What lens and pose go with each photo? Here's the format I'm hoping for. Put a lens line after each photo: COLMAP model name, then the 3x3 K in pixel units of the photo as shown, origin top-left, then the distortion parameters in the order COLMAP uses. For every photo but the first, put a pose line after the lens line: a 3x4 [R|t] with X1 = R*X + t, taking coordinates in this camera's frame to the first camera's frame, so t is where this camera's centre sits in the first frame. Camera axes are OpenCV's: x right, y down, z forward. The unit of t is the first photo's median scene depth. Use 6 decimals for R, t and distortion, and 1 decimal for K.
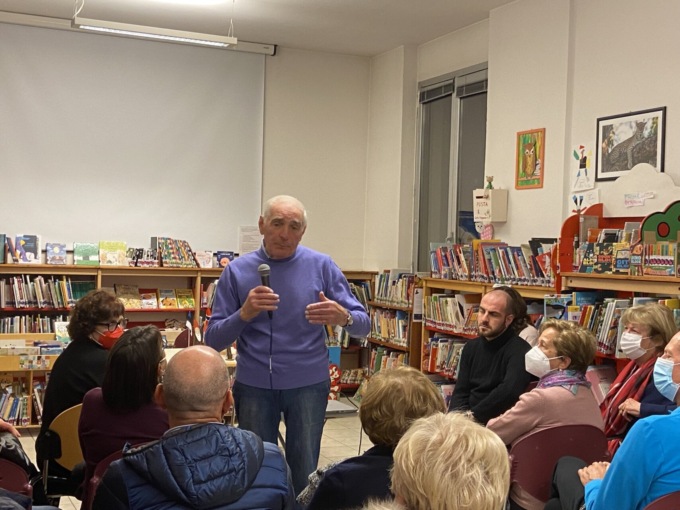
lens RADIAL K [[955.8, 0, 342.4], [0, 955.8, 253.3], [0, 0, 1]] dist [0.020735, 0.000000]
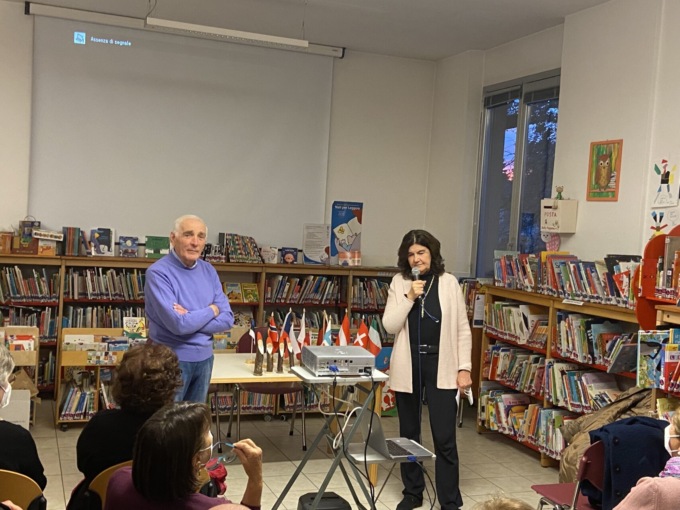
lens RADIAL K [[817.2, 0, 337.7], [0, 817.2, 257.6], [0, 0, 1]] dist [0.025804, 0.000000]
pose [[0.997759, 0.031745, -0.058905, -0.021585], [-0.029476, 0.998804, 0.038997, -0.033202], [0.060072, -0.037174, 0.997502, 0.141800]]
